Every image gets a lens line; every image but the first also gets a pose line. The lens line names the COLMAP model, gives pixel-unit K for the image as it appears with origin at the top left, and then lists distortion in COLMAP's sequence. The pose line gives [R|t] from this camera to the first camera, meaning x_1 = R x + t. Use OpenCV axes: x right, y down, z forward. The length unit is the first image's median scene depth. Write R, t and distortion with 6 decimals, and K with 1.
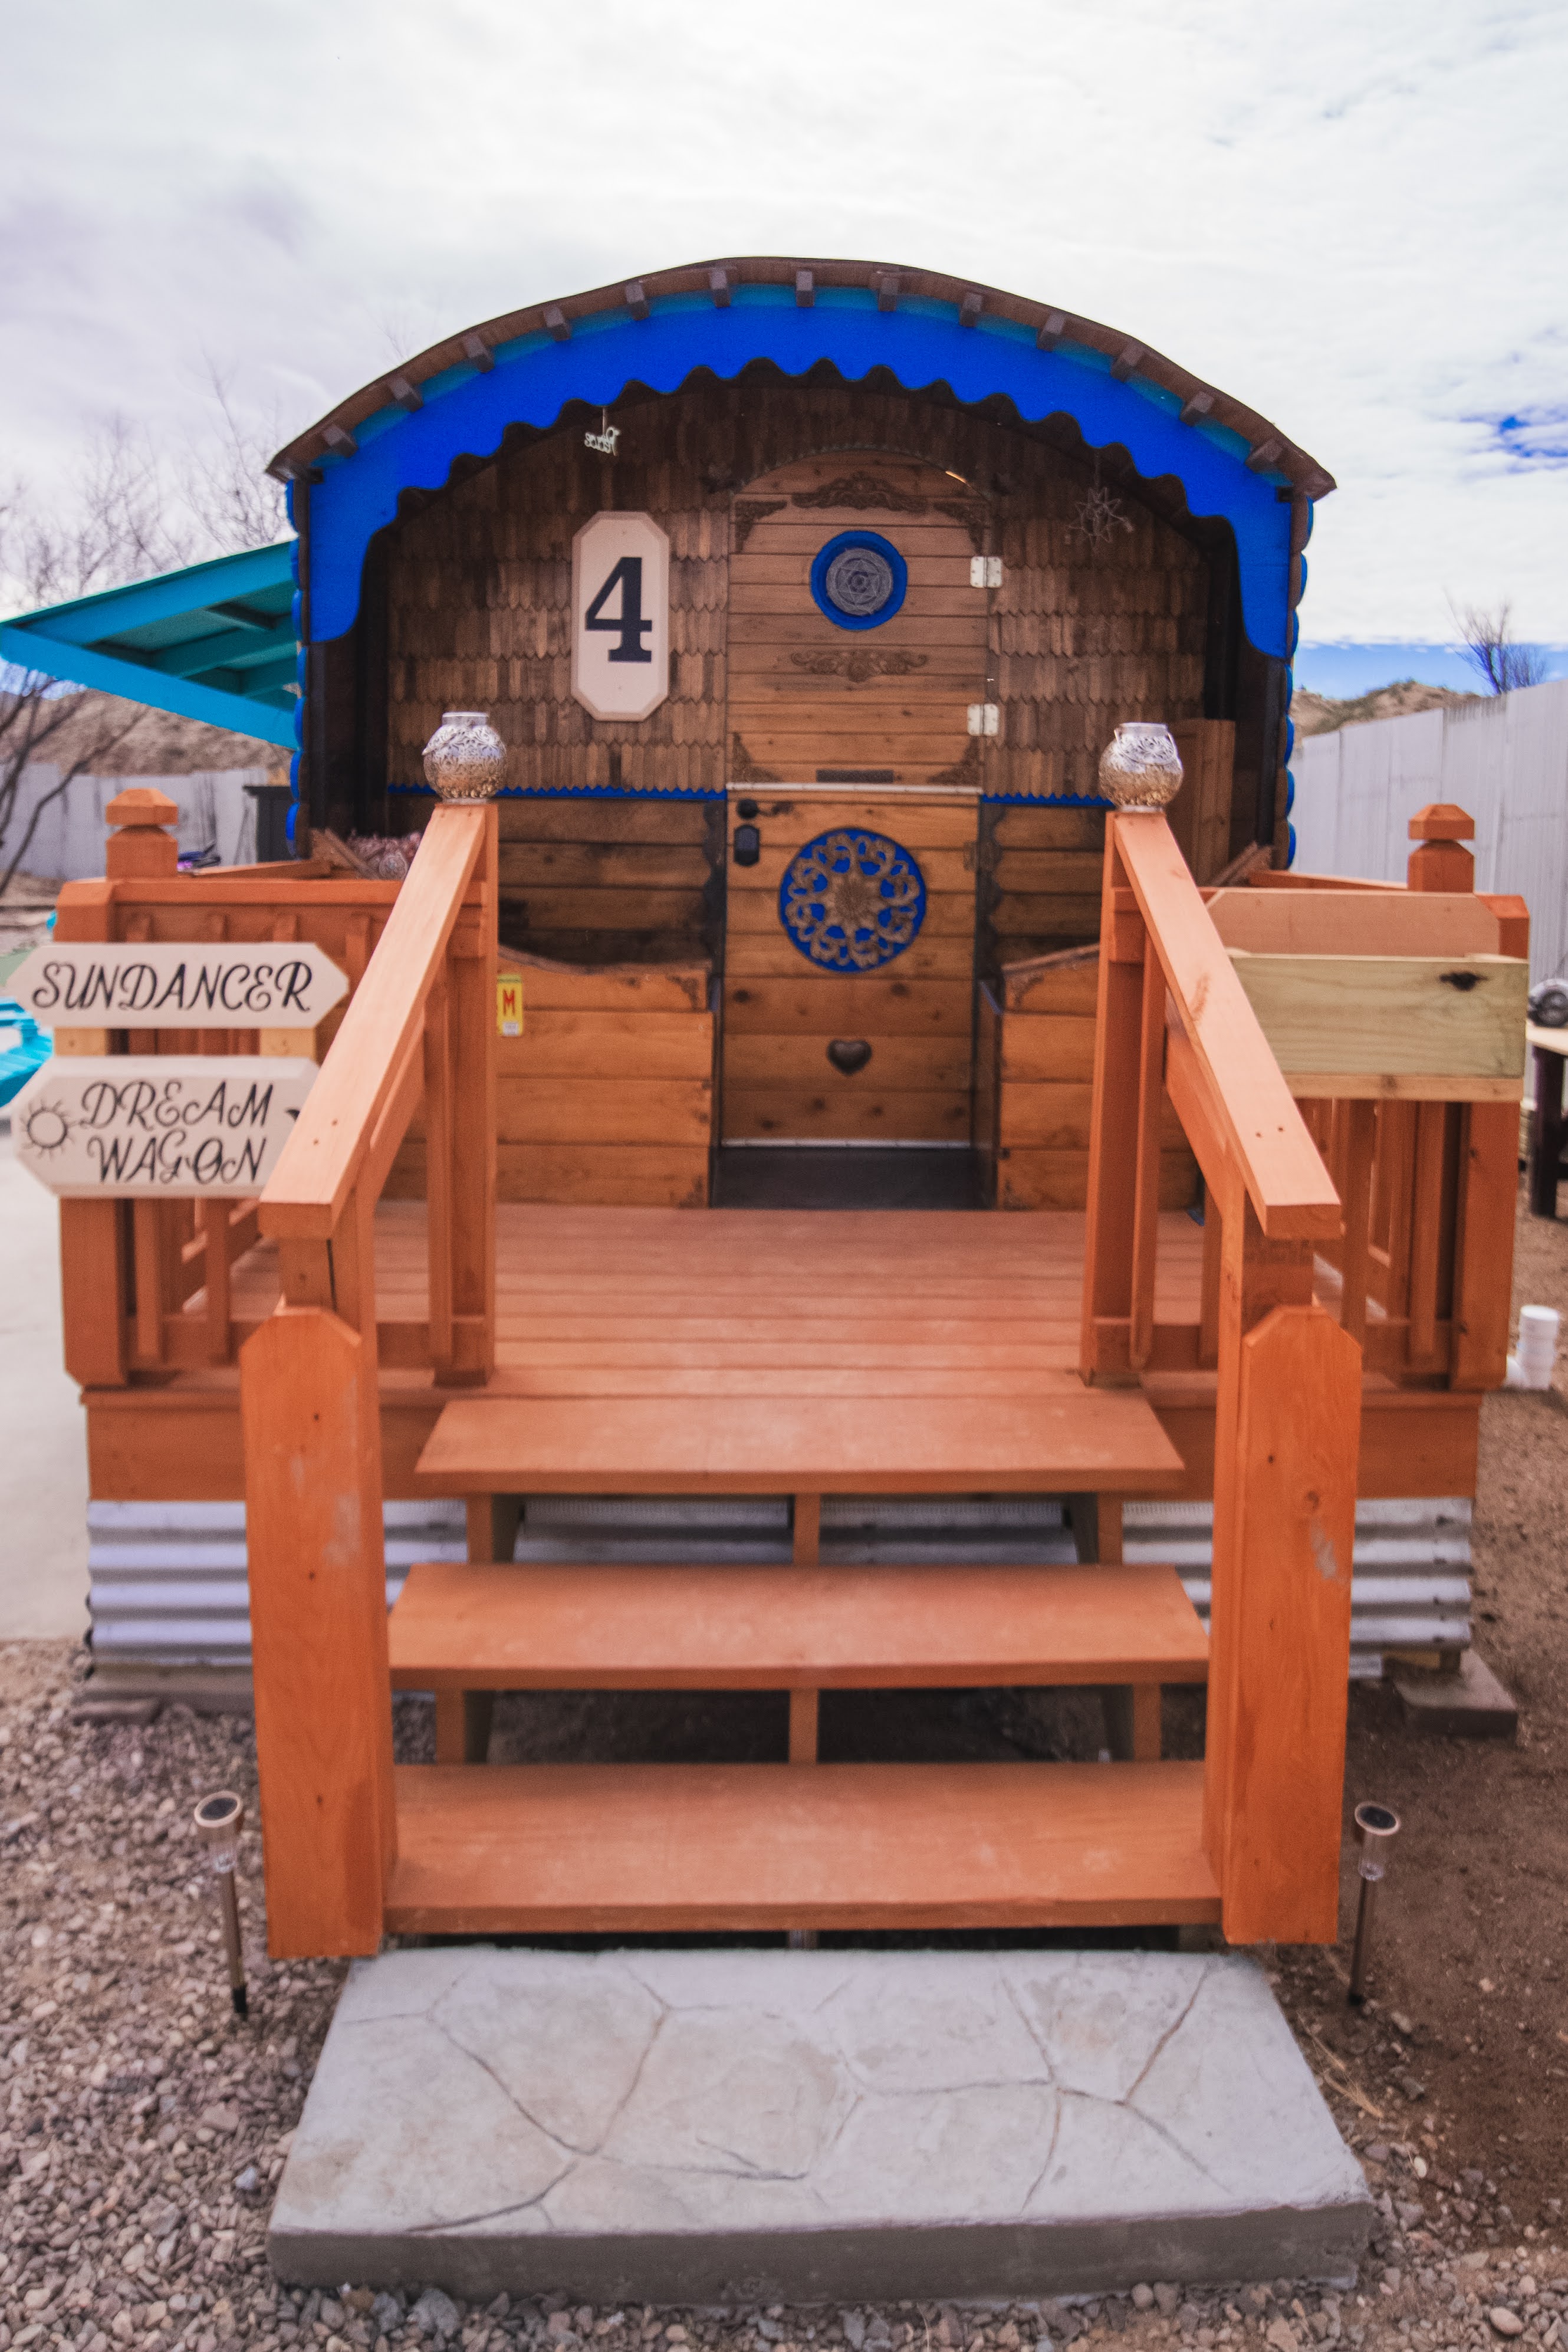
lens RADIAL K [[1556.8, 0, 784.0], [0, 1556.8, 937.5], [0, 0, 1]] dist [-0.034266, 0.001218]
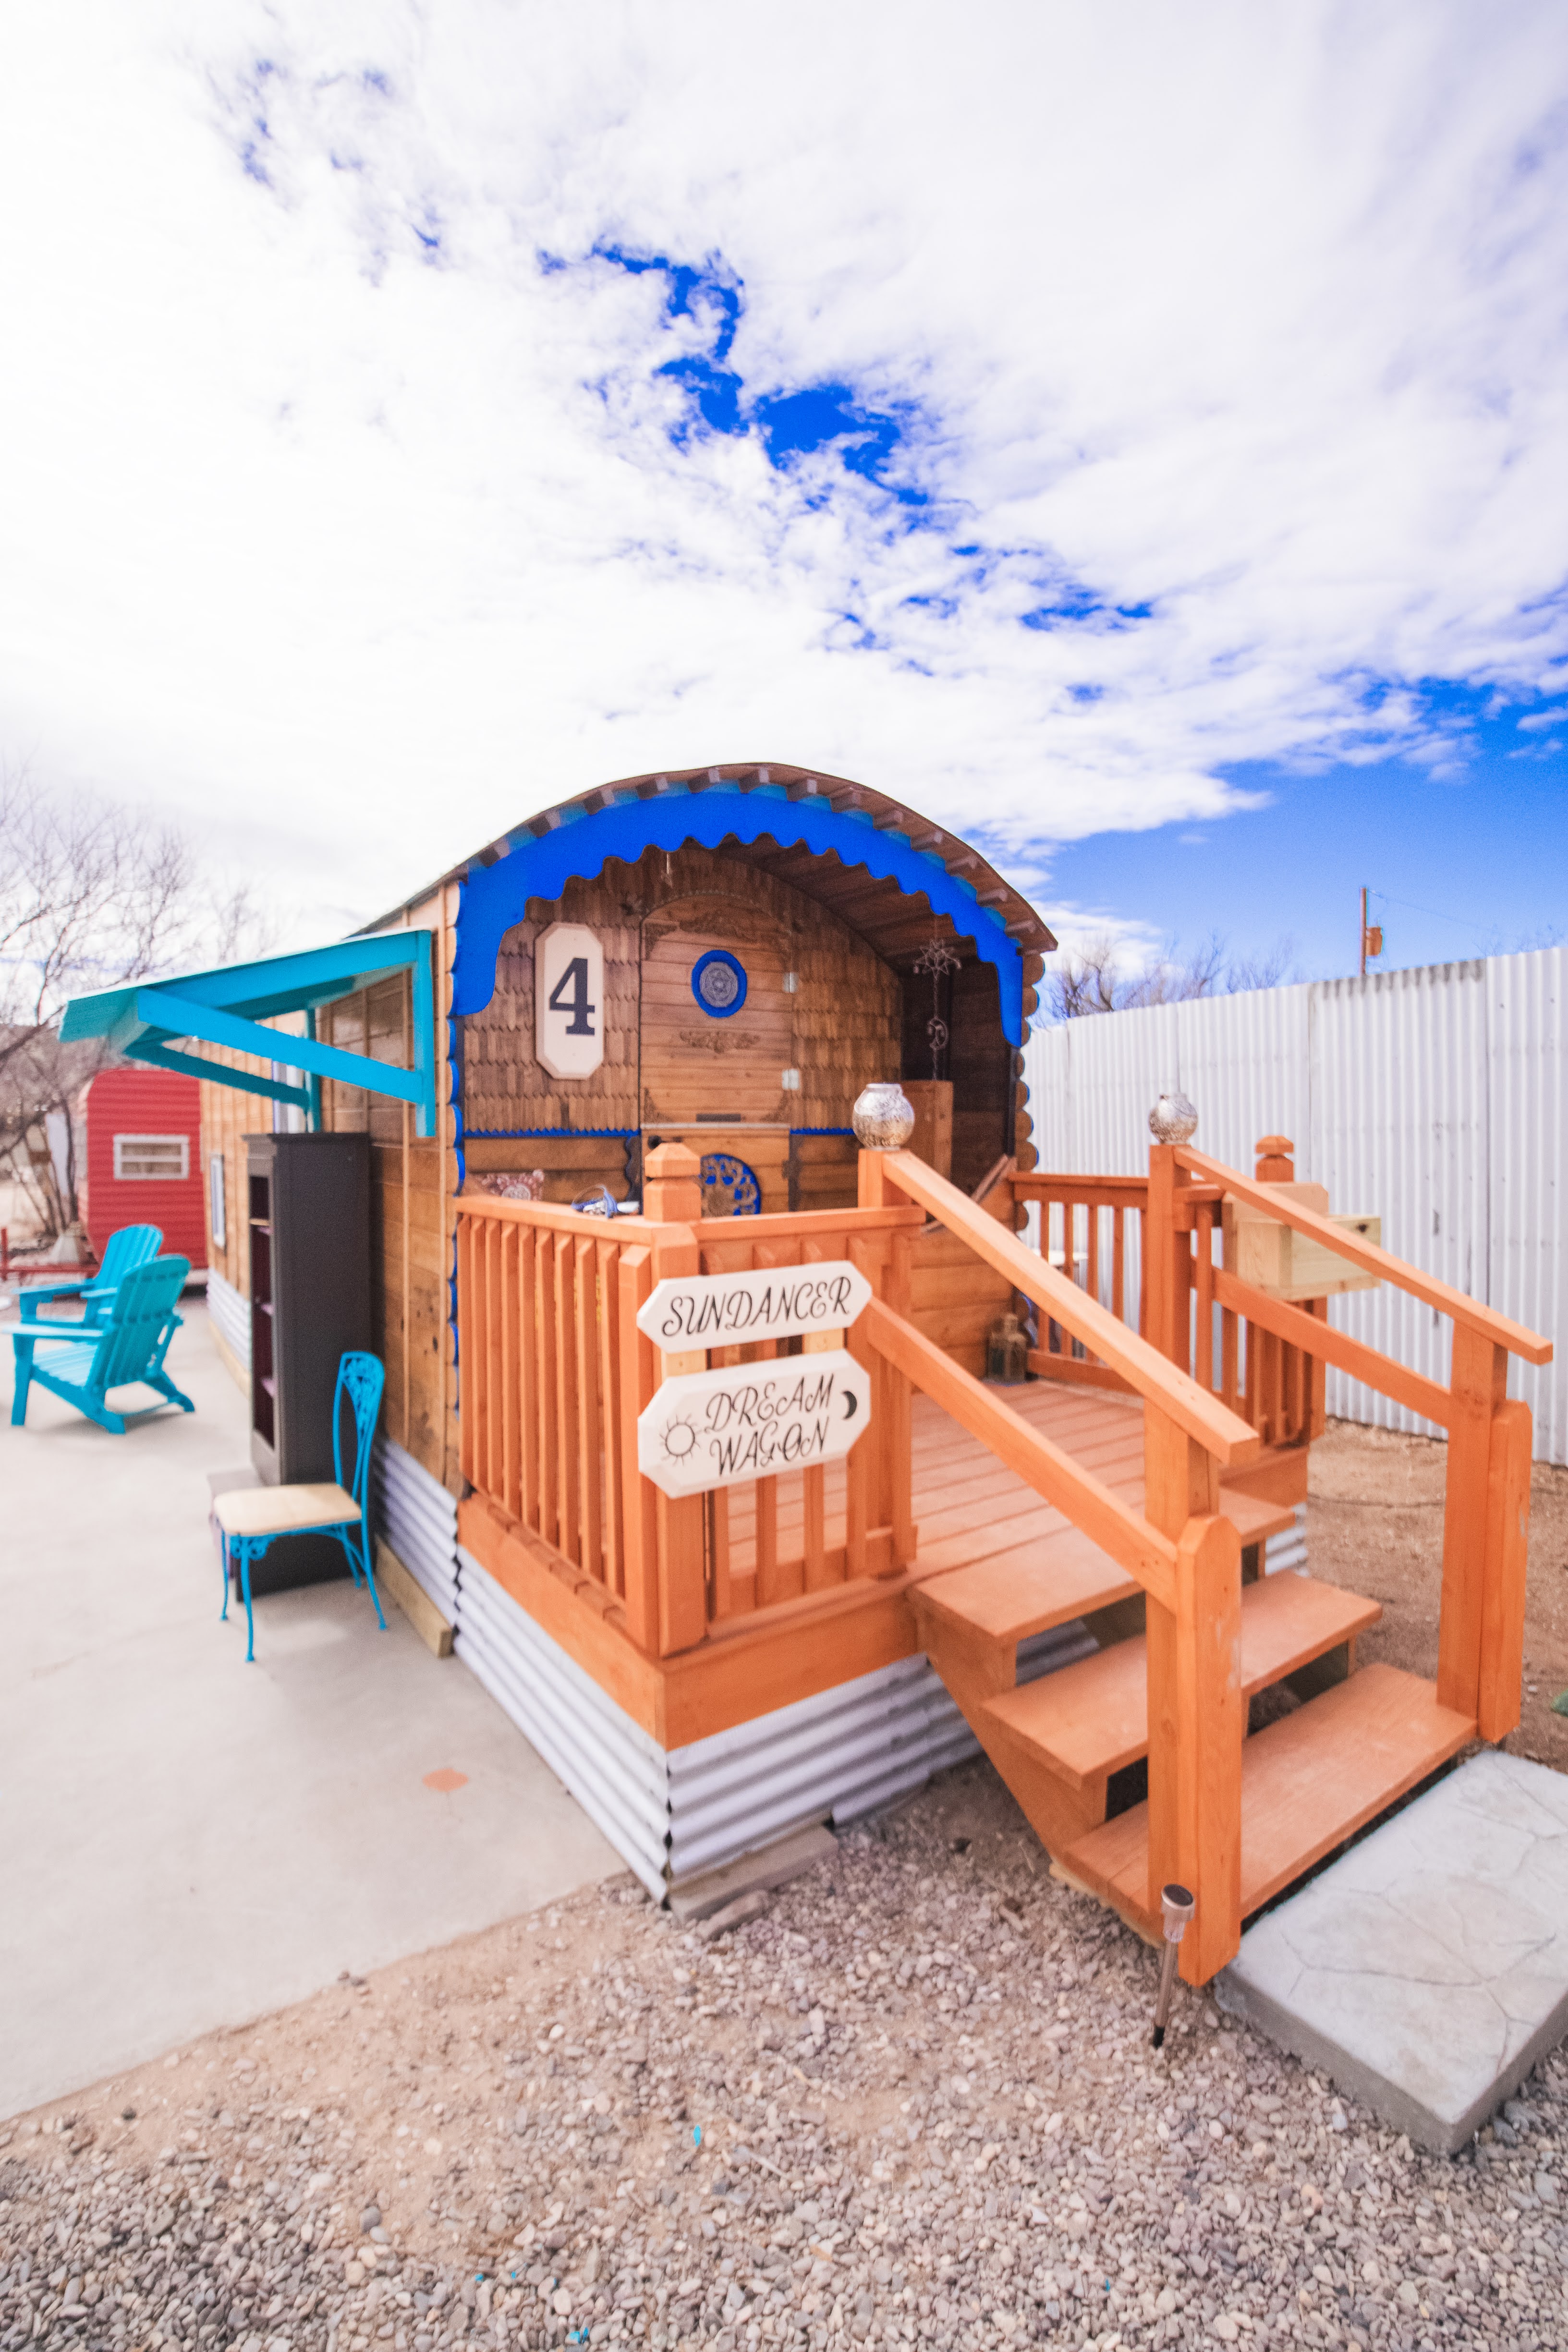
lens RADIAL K [[1047.7, 0, 754.2], [0, 1047.7, 1182.2], [0, 0, 1]] dist [-0.043126, 0.009610]
pose [[0.844731, -0.045625, 0.533242, -0.458579], [0.060699, 0.998098, -0.010757, -0.031719], [-0.531737, 0.041454, 0.845894, 0.161649]]
